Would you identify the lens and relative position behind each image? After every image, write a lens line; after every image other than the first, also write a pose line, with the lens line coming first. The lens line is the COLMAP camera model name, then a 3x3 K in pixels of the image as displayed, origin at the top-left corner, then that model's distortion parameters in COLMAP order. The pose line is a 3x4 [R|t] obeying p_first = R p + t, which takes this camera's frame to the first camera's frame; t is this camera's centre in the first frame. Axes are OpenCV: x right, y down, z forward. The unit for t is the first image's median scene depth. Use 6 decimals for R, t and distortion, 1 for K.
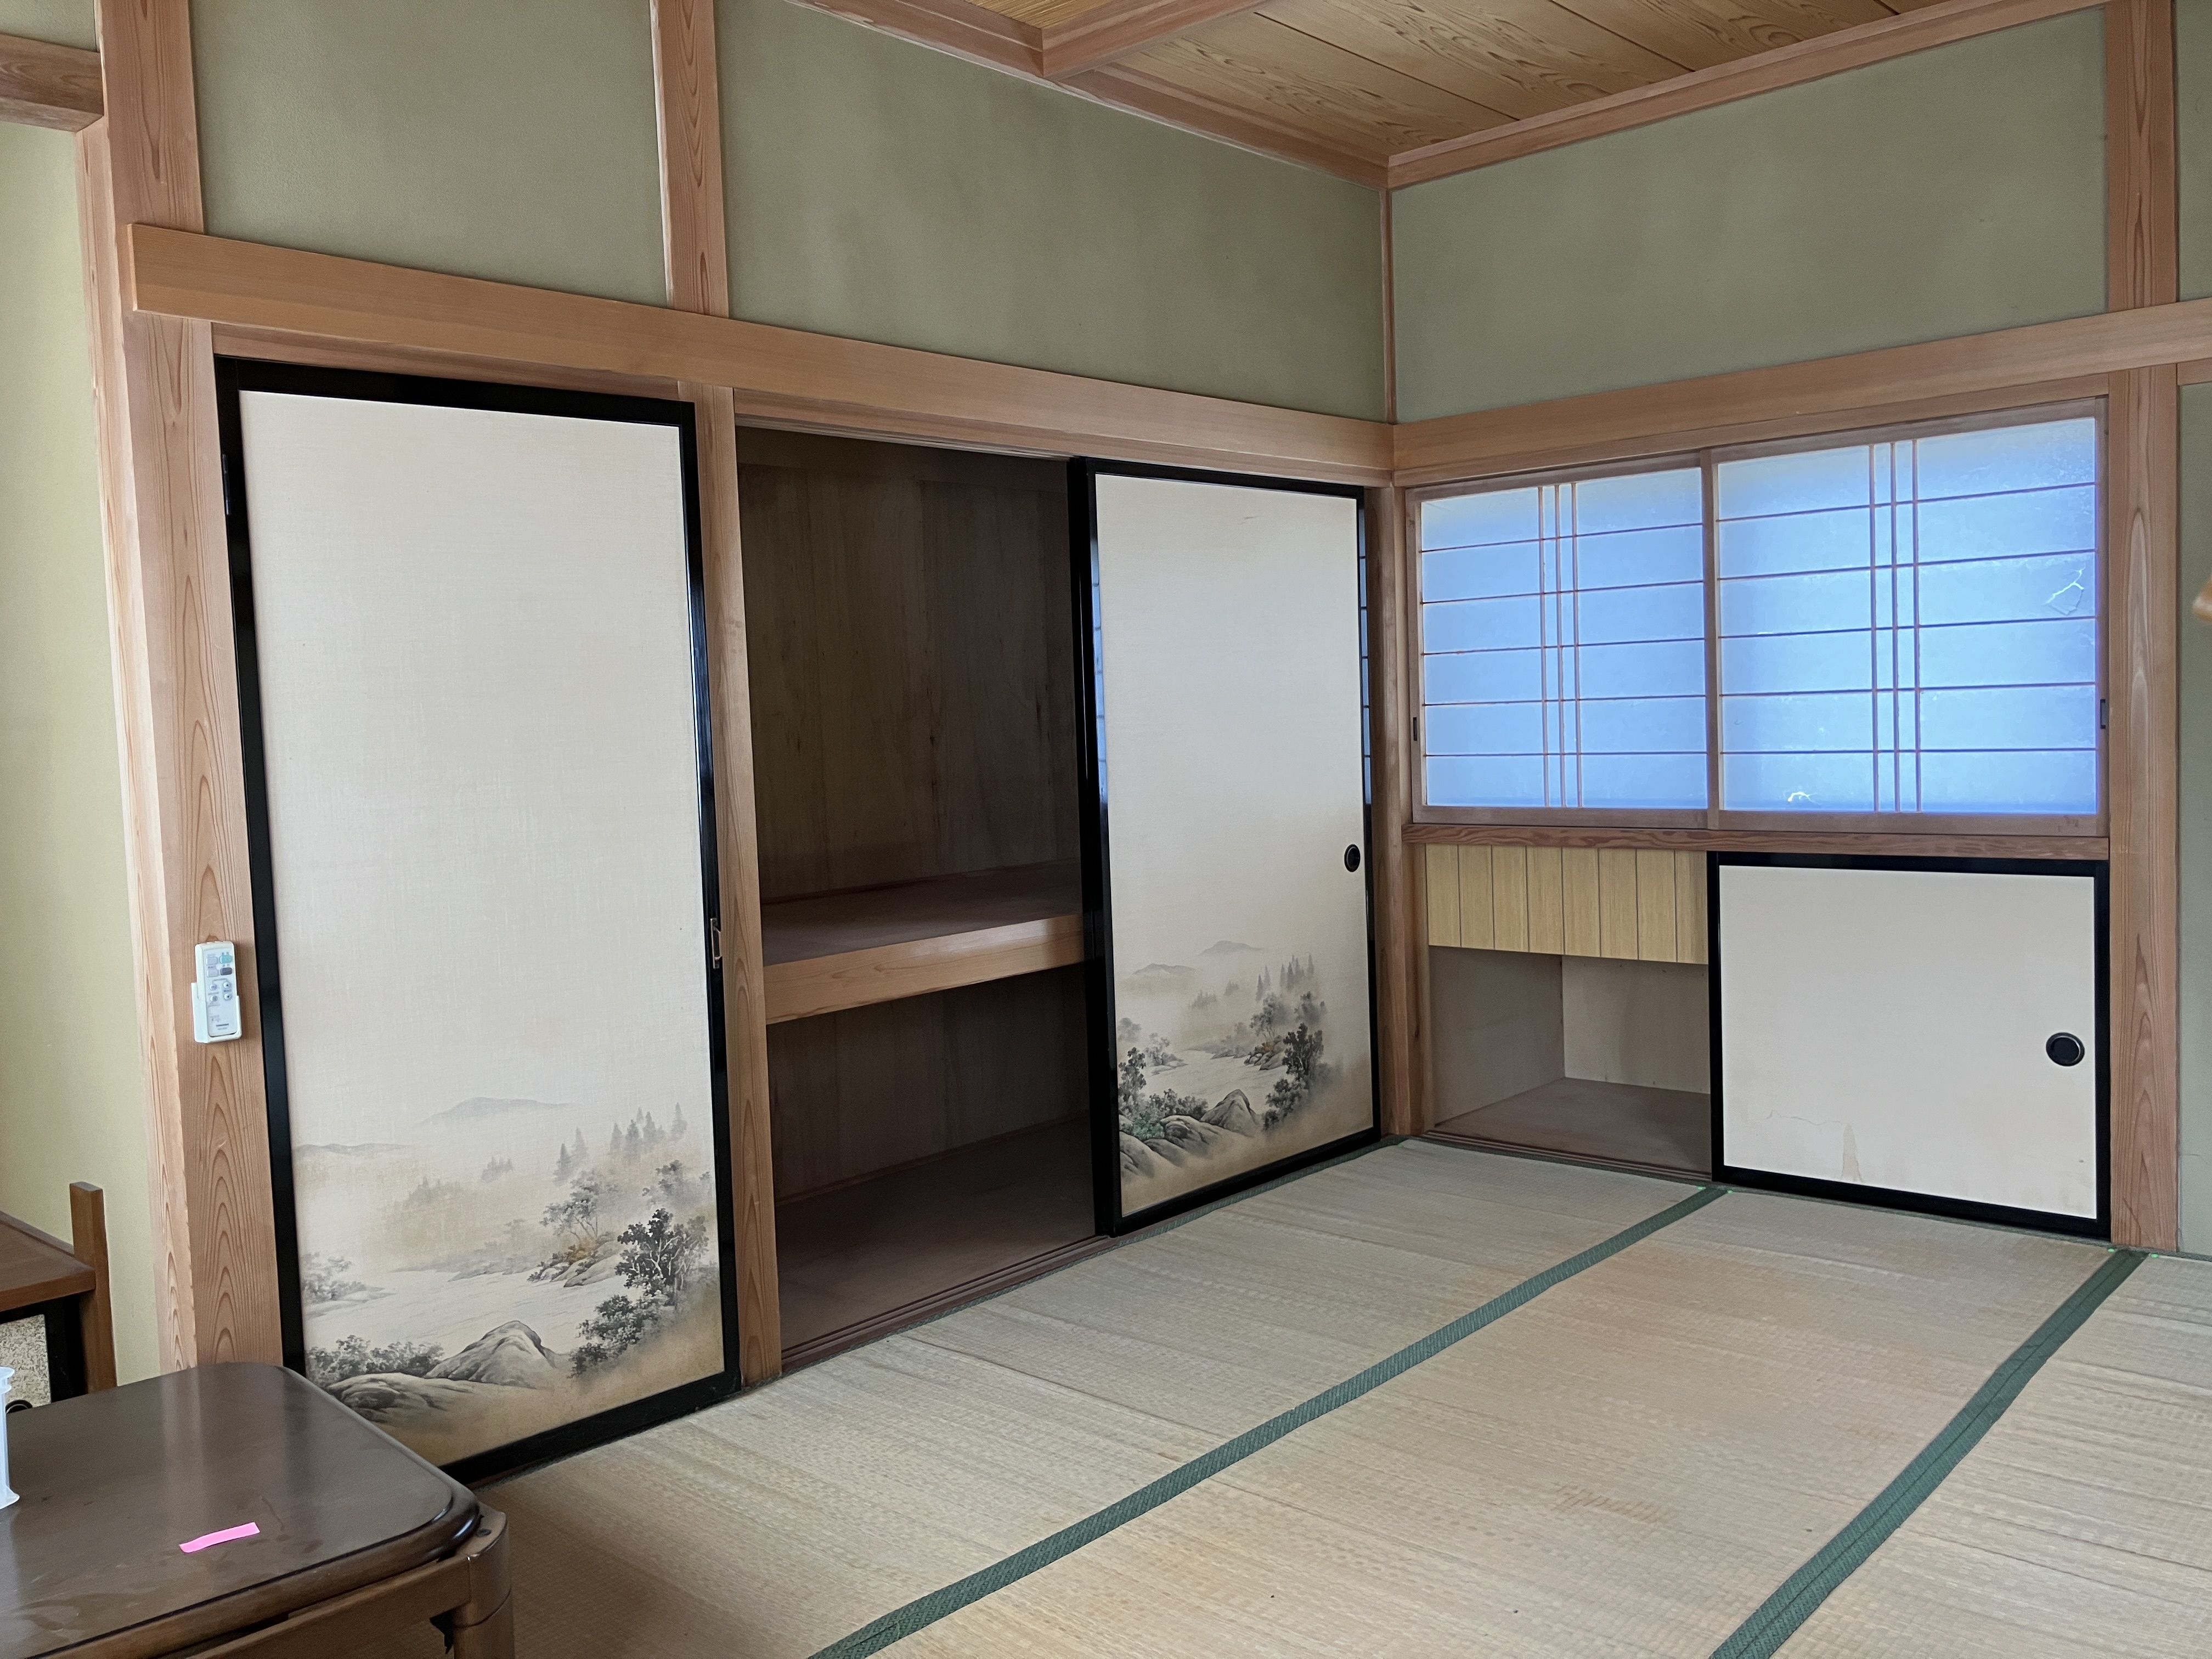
lens RADIAL K [[1832.0, 0, 1108.1], [0, 1832.0, 807.6], [0, 0, 1]] dist [0.054125, -0.073868]
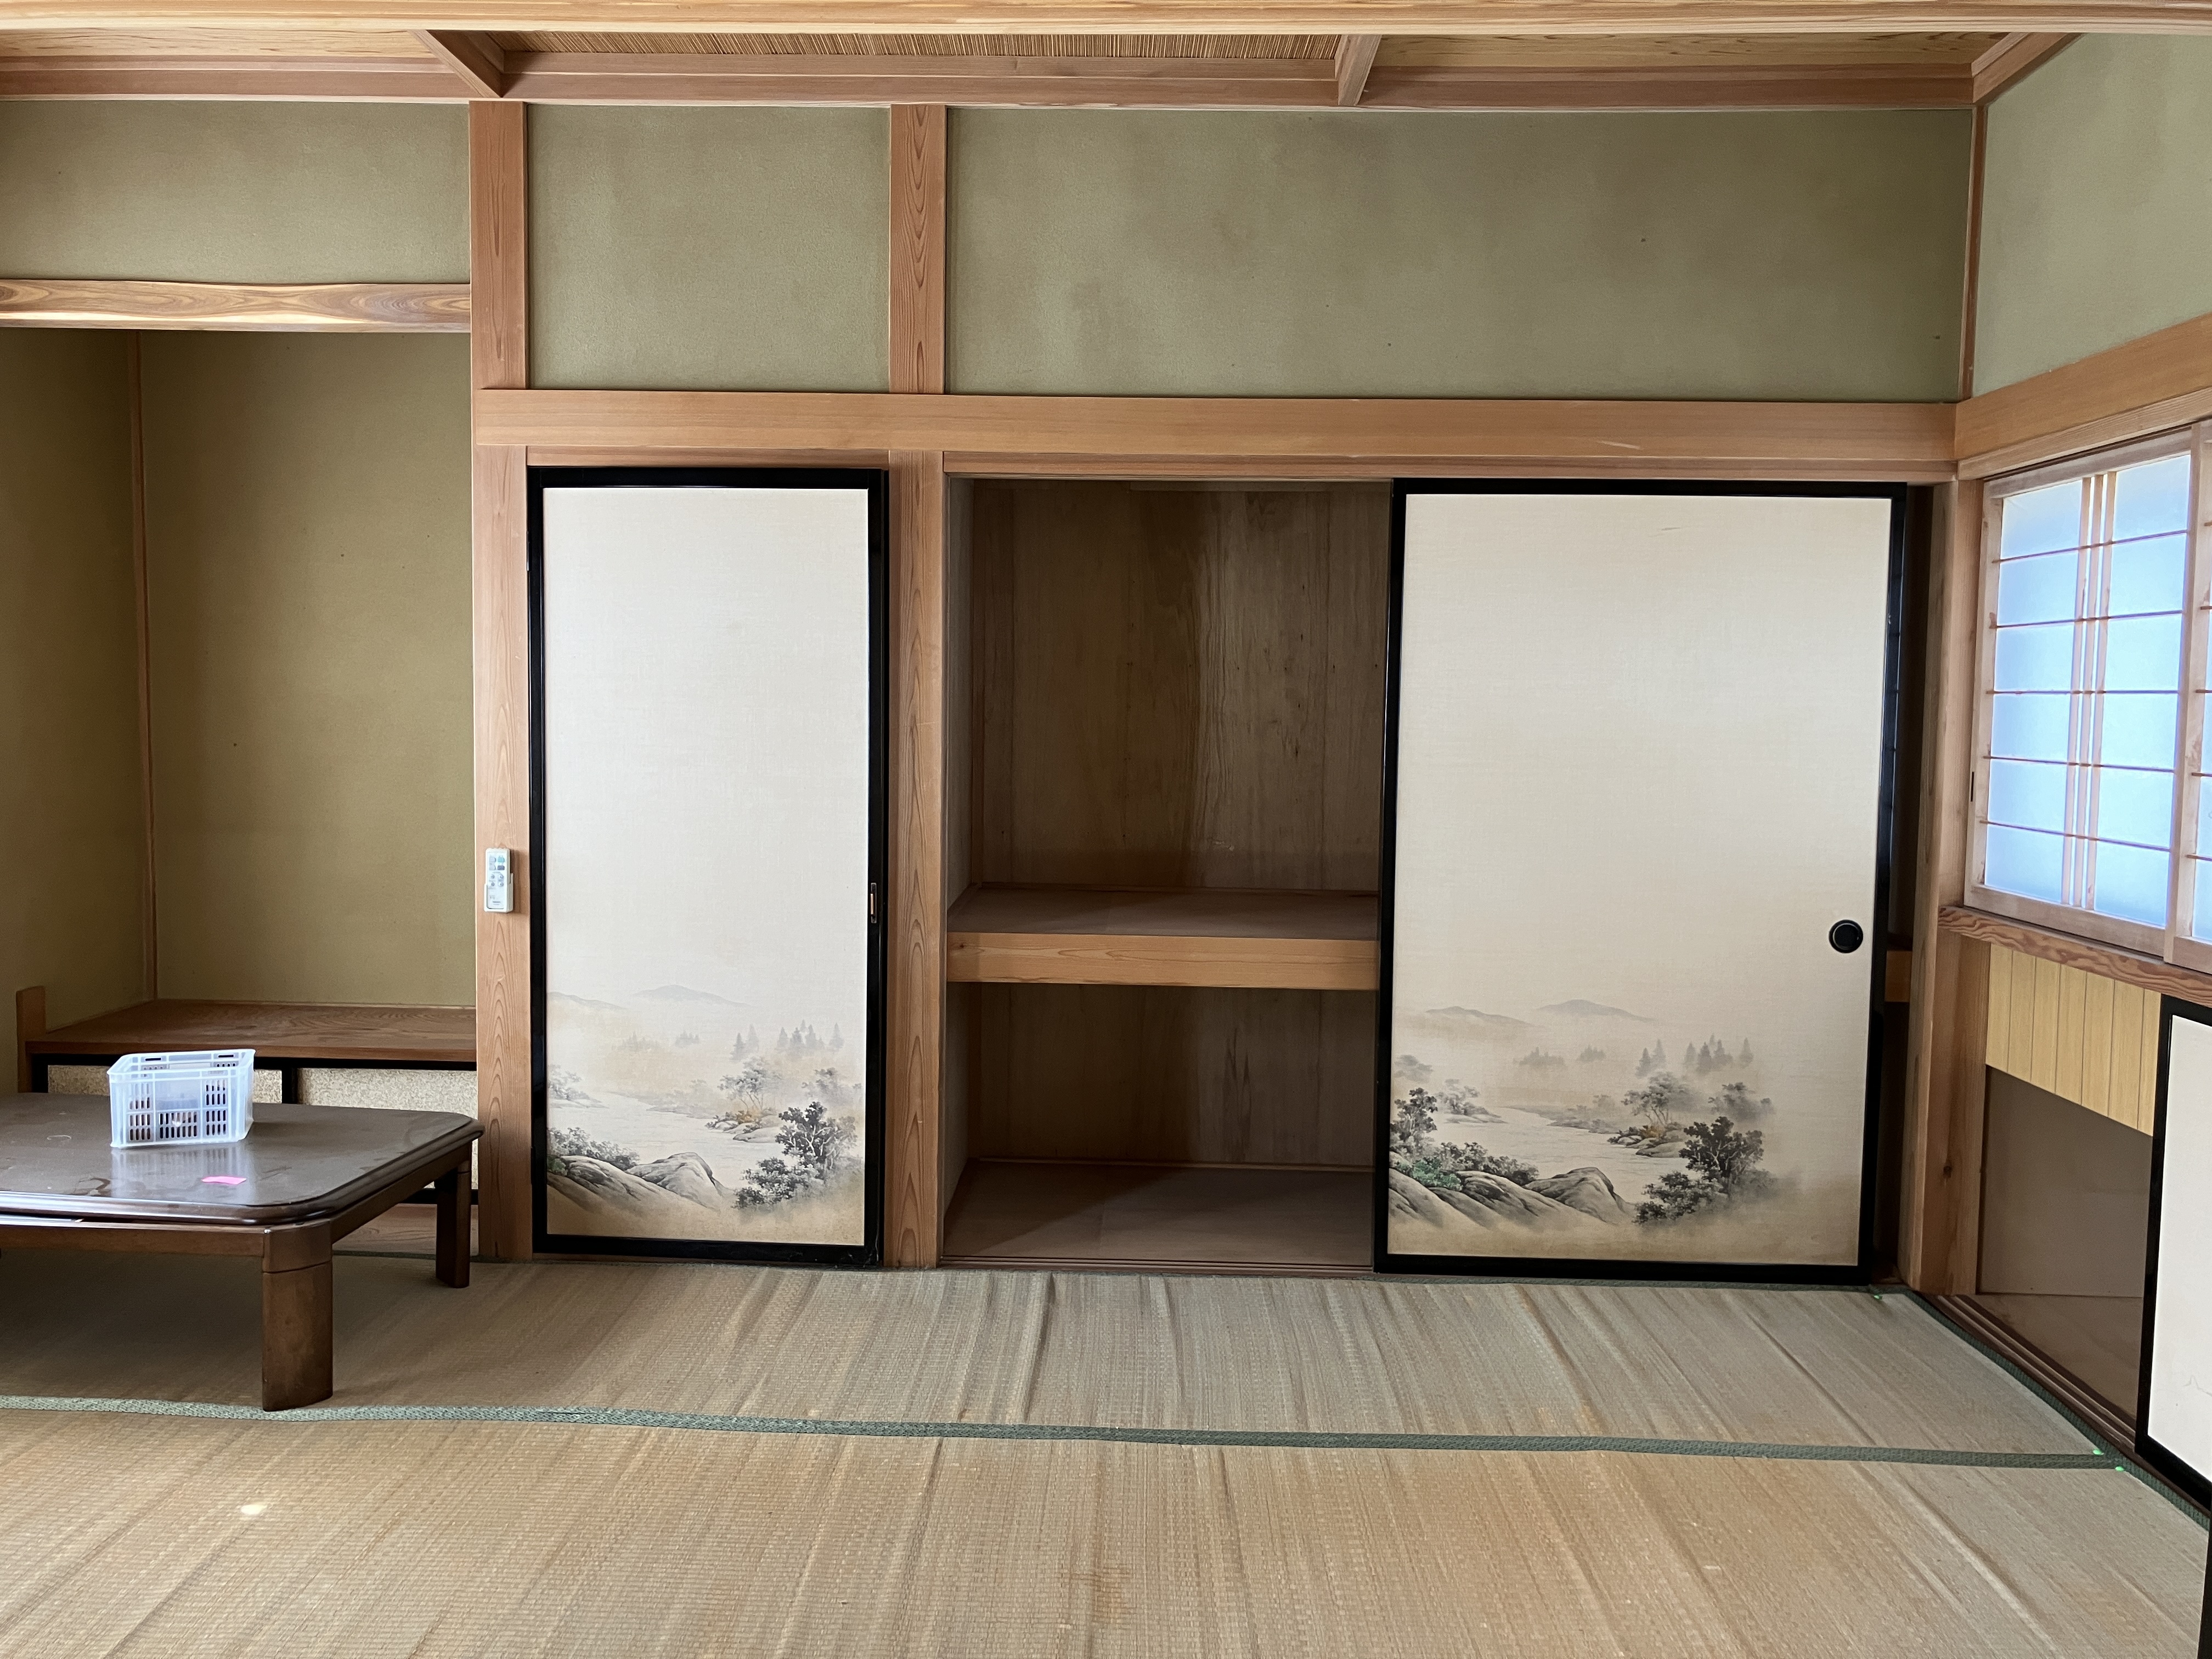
lens RADIAL K [[1832.0, 0, 1081.9], [0, 1832.0, 818.3], [0, 0, 1]] dist [0.054125, -0.073868]
pose [[0.640259, 0.095346, -0.762219, 0.640340], [-0.084435, 0.994990, 0.053539, -0.048441], [0.763505, 0.030078, 0.645101, 0.240343]]
